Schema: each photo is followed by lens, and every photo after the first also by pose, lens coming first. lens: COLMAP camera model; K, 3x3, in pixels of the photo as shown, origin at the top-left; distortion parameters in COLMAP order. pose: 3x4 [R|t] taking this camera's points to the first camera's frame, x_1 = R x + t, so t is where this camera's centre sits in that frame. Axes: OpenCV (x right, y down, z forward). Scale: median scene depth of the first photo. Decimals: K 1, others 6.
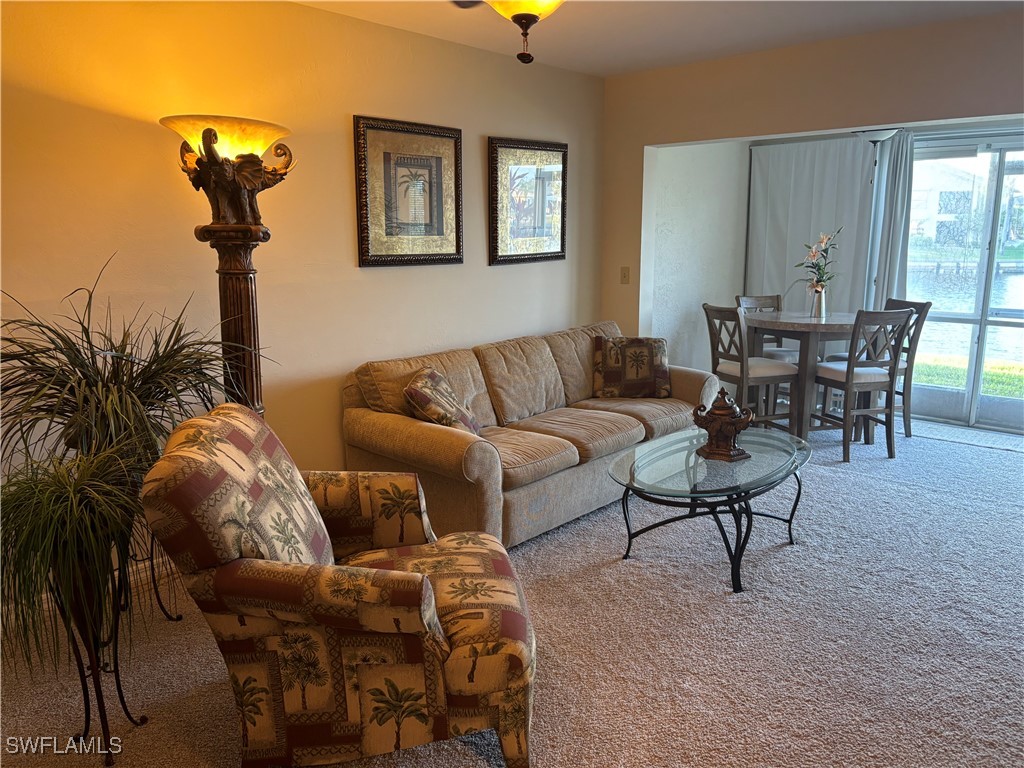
lens RADIAL K [[783.1, 0, 512.0], [0, 783.1, 384.0], [0, 0, 1]] dist [0.063769, -0.090099]
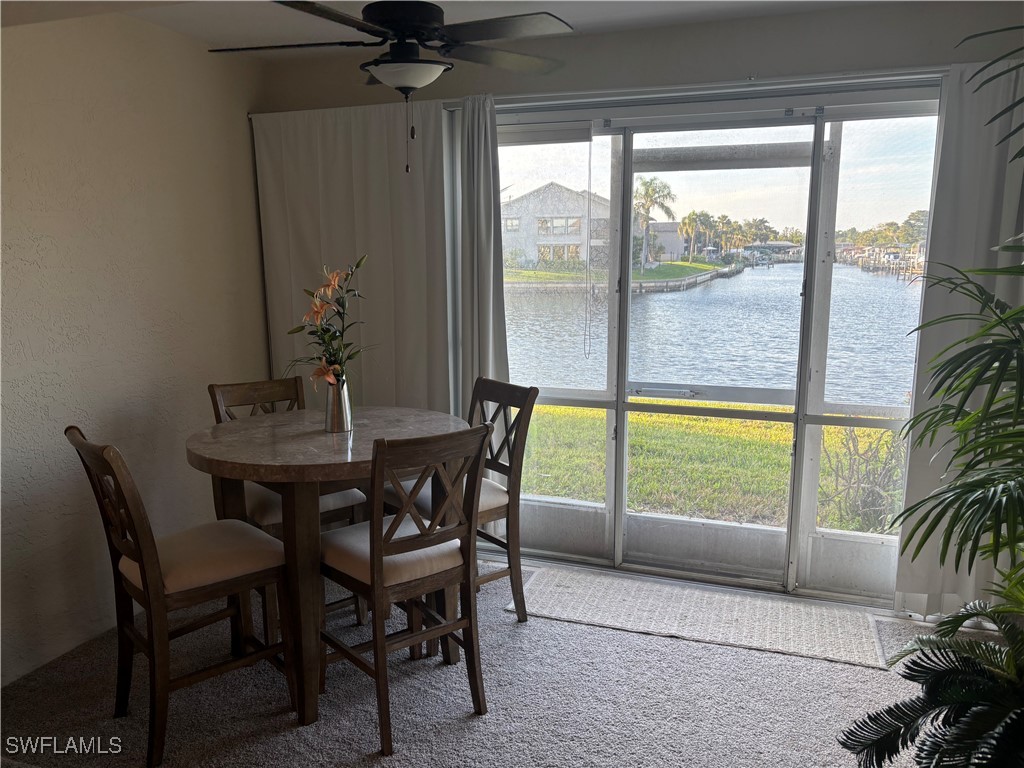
lens RADIAL K [[783.1, 0, 512.0], [0, 783.1, 384.0], [0, 0, 1]] dist [0.063769, -0.090099]
pose [[0.927088, -0.064169, 0.369311, 0.293958], [0.074167, 0.997162, -0.012922, -0.096314], [-0.367434, 0.039371, 0.929216, 0.464596]]
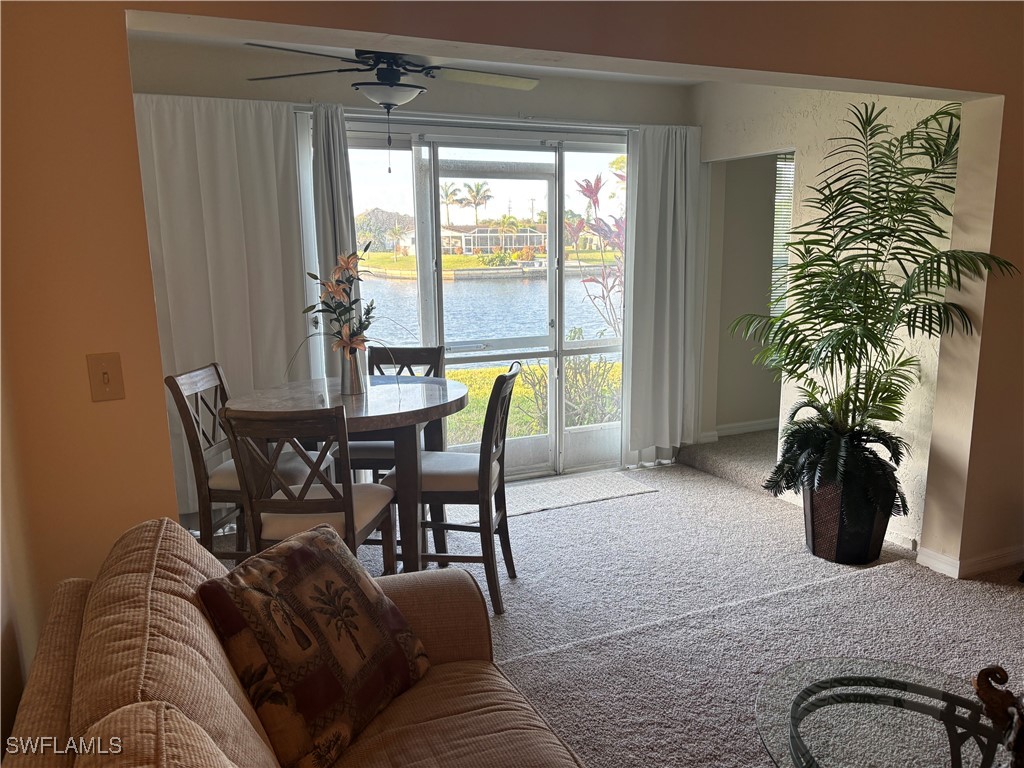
lens RADIAL K [[783.1, 0, 512.0], [0, 783.1, 384.0], [0, 0, 1]] dist [0.063769, -0.090099]
pose [[0.416912, -0.167506, 0.893379, -0.089989], [0.187208, 0.977624, 0.095938, -0.121546], [-0.889459, 0.127250, 0.438941, 0.609912]]
